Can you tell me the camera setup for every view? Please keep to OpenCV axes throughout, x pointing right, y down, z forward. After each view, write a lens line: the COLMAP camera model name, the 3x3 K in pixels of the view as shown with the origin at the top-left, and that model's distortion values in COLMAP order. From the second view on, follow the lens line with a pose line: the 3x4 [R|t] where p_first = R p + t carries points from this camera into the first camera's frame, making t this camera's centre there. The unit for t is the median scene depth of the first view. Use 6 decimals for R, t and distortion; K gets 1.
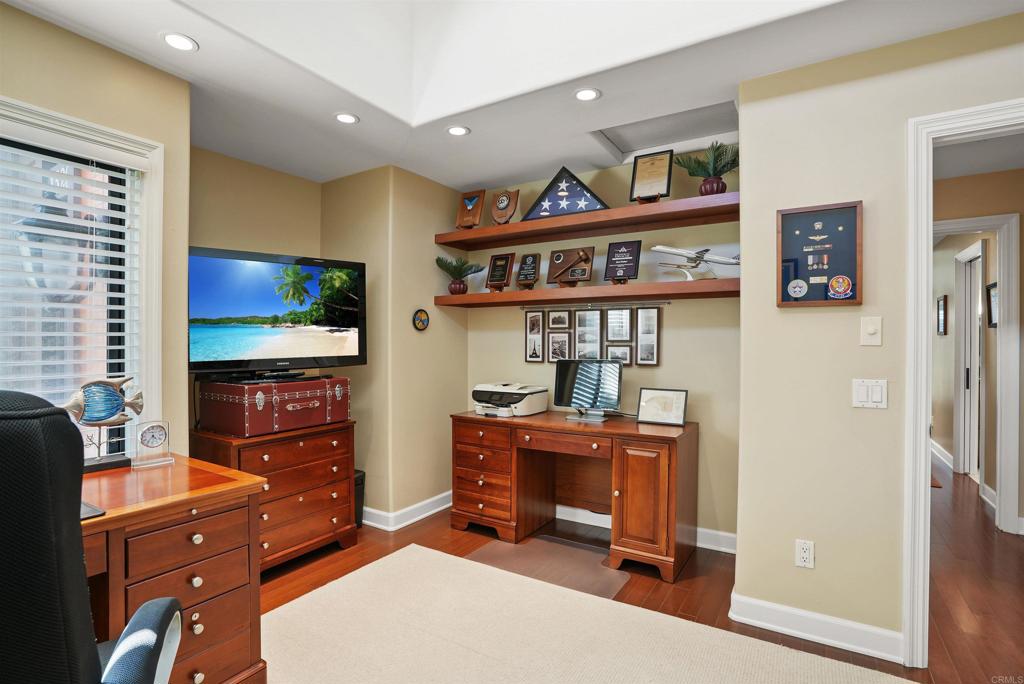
lens RADIAL K [[508.1, 0, 512.0], [0, 508.1, 342.0], [0, 0, 1]] dist [-0.063493, 0.033346]
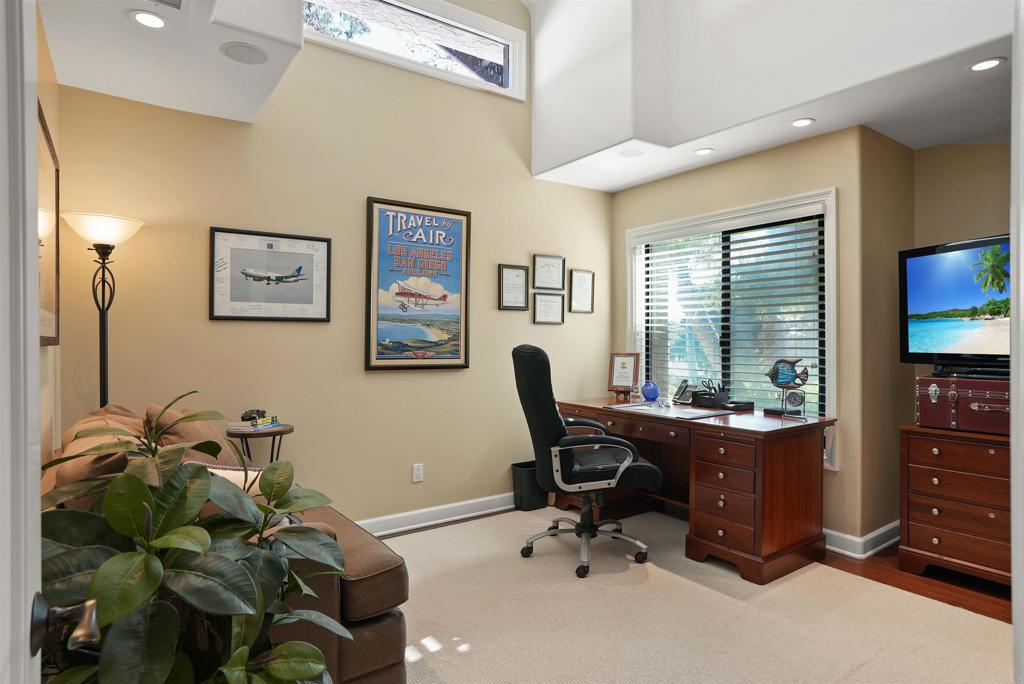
lens RADIAL K [[579.7, 0, 512.0], [0, 579.7, 342.0], [0, 0, 1]] dist [-0.057679, -0.000902]
pose [[-0.388463, 0.004931, -0.921451, 0.835884], [-0.003088, 0.999973, 0.006654, 0.008286], [0.921459, 0.005430, -0.388437, 0.629374]]
